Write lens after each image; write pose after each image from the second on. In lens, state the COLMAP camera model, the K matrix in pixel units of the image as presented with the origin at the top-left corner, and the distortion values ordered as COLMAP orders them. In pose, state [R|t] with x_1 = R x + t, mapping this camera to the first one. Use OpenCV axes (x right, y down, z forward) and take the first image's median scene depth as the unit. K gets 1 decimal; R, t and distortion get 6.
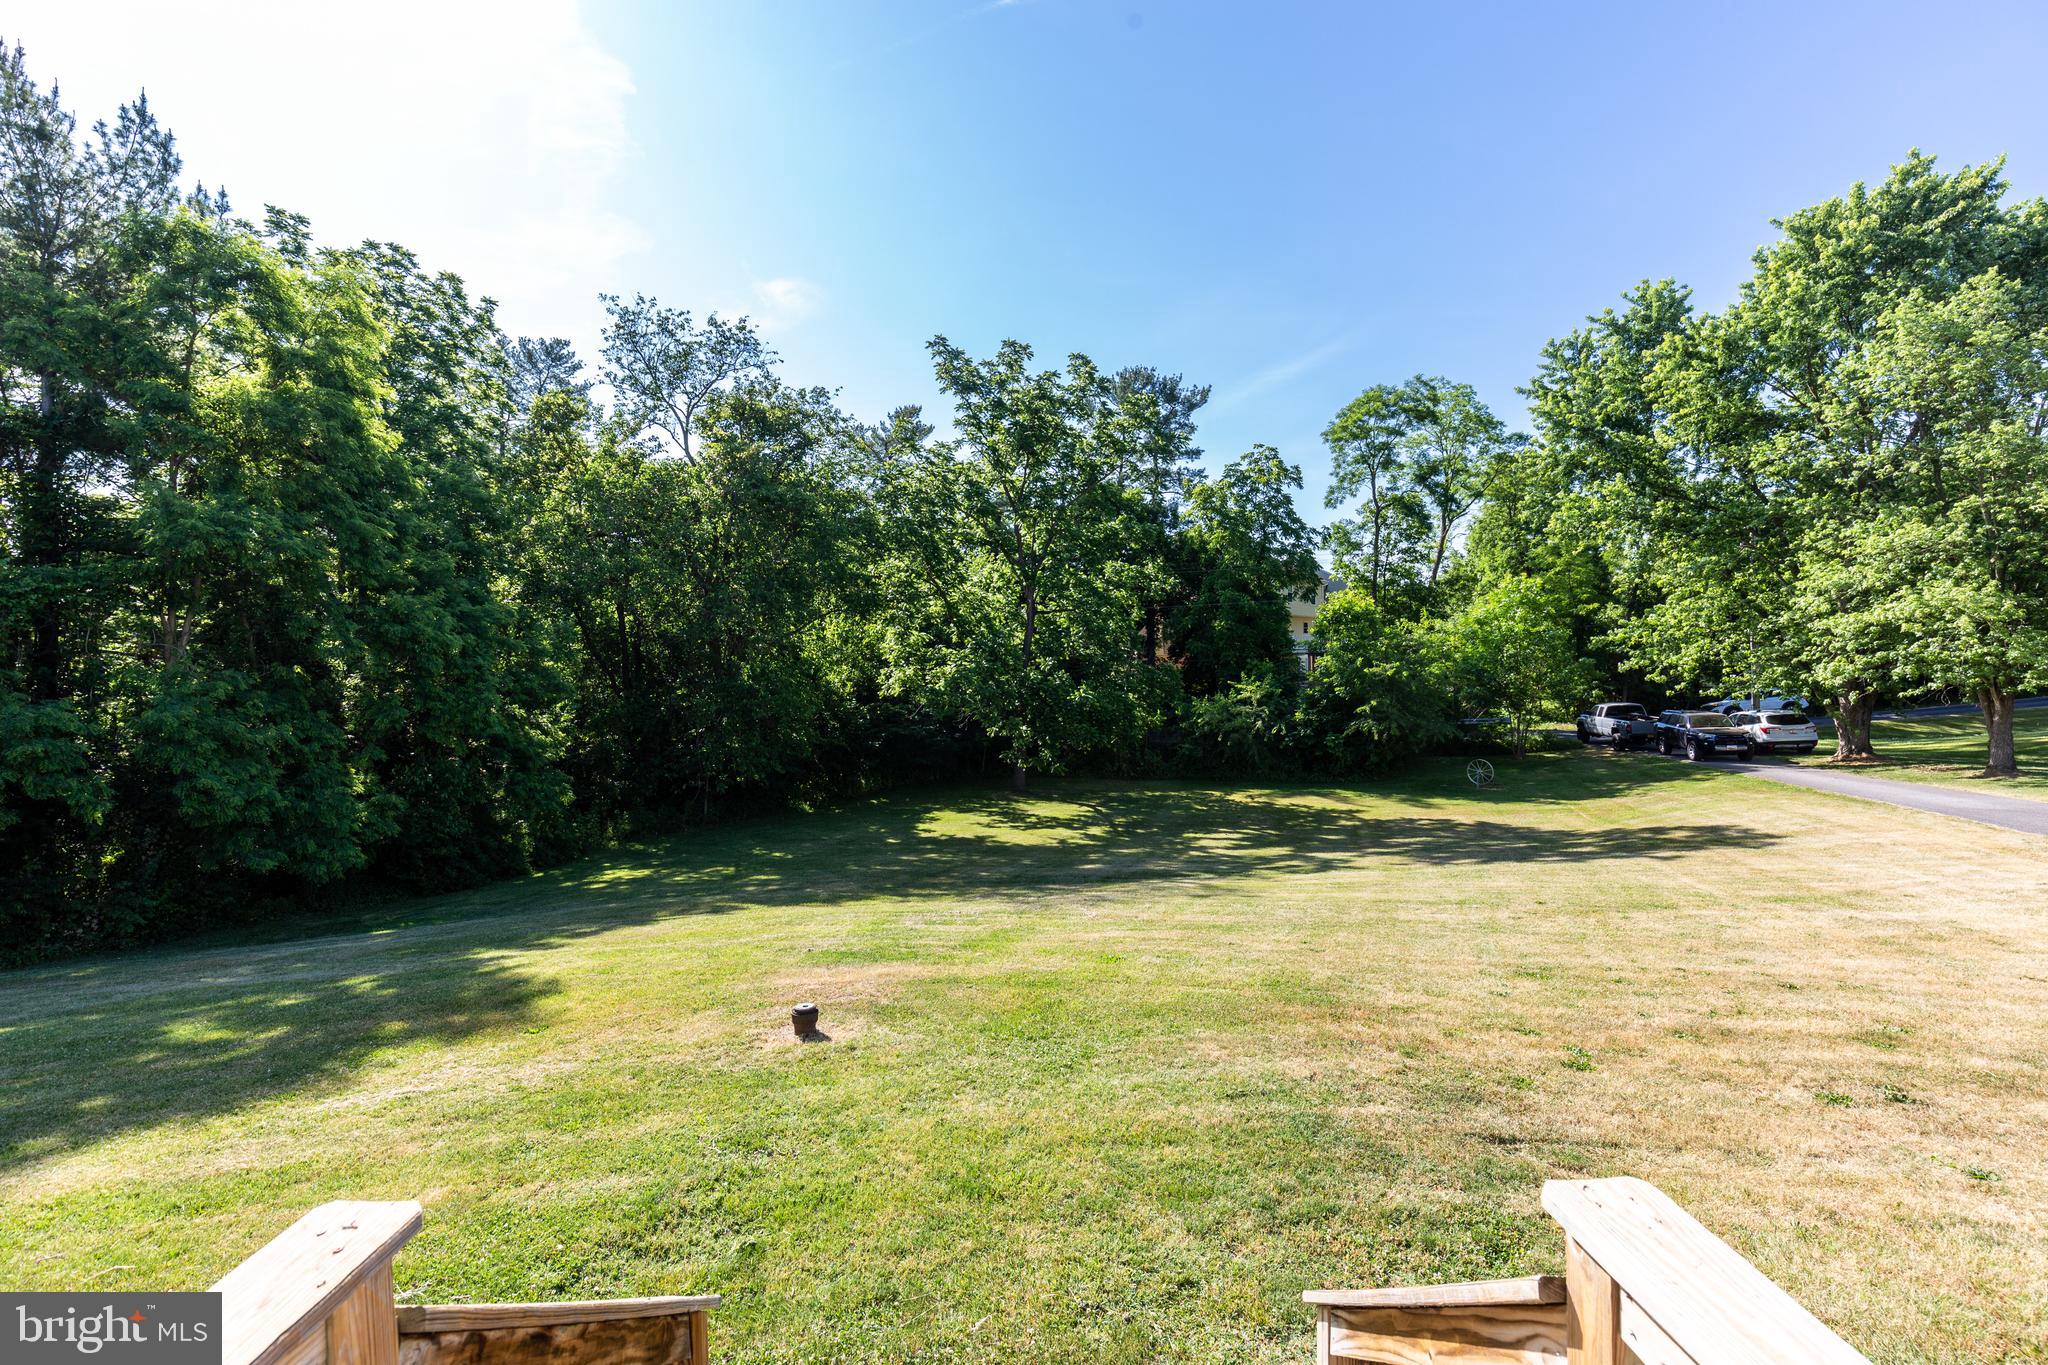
lens RADIAL K [[933.5, 0, 1024.0], [0, 933.5, 682.5], [0, 0, 1]] dist [0.001066, 0.001394]
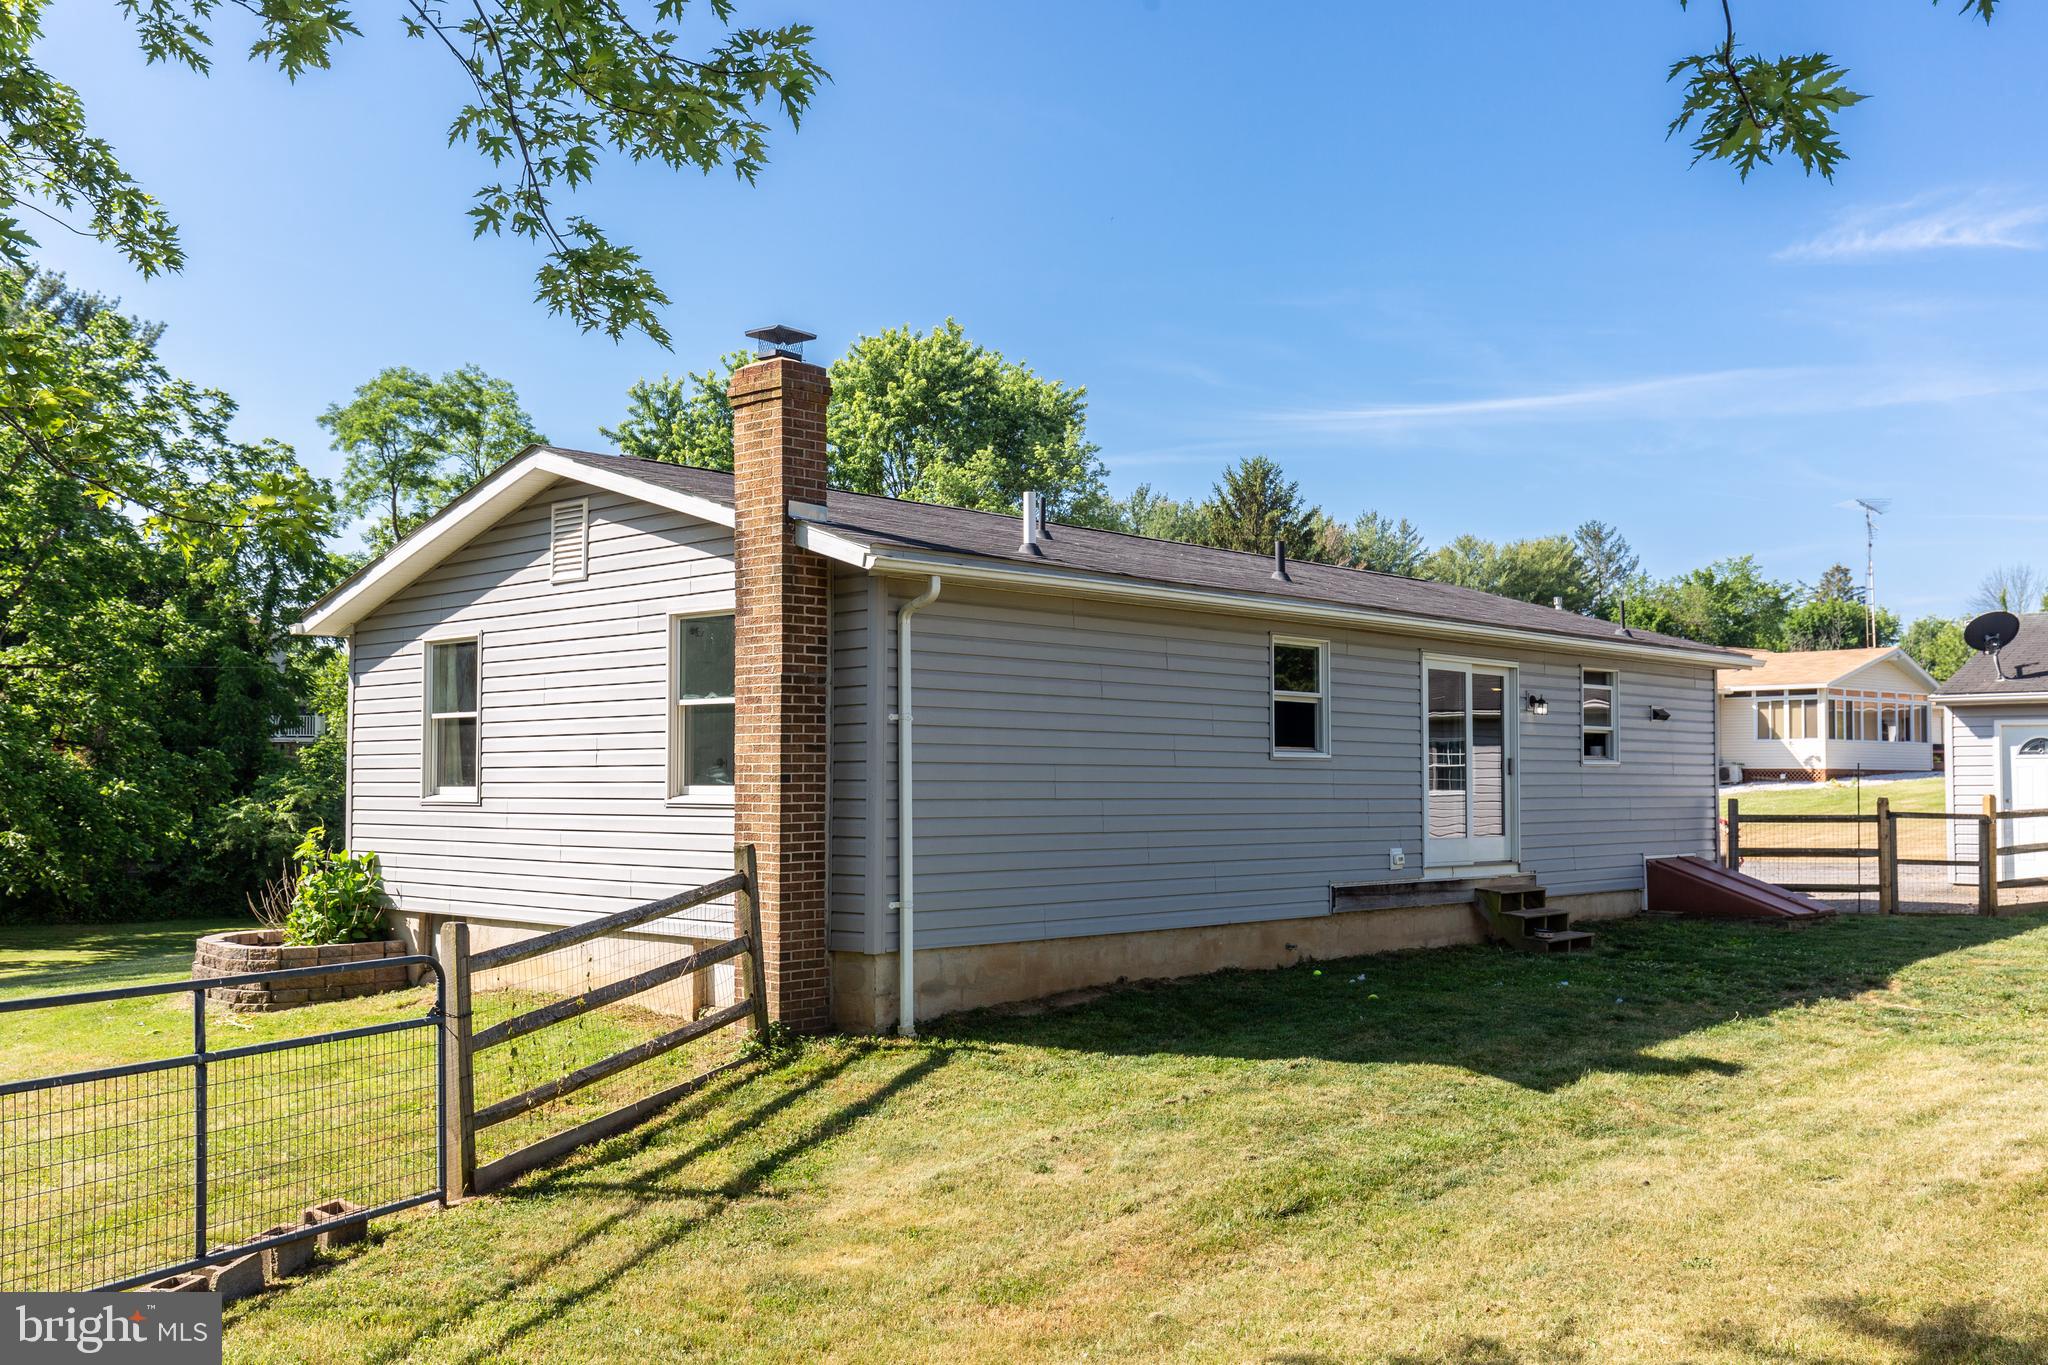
lens RADIAL K [[1838.7, 0, 1024.0], [0, 1838.7, 682.5], [0, 0, 1]] dist [0.039841, -0.012903]
pose [[0.689984, 0.052521, 0.721917, -0.414330], [-0.001239, 0.997448, -0.071382, 0.031472], [-0.723824, 0.048358, 0.688288, -0.423883]]
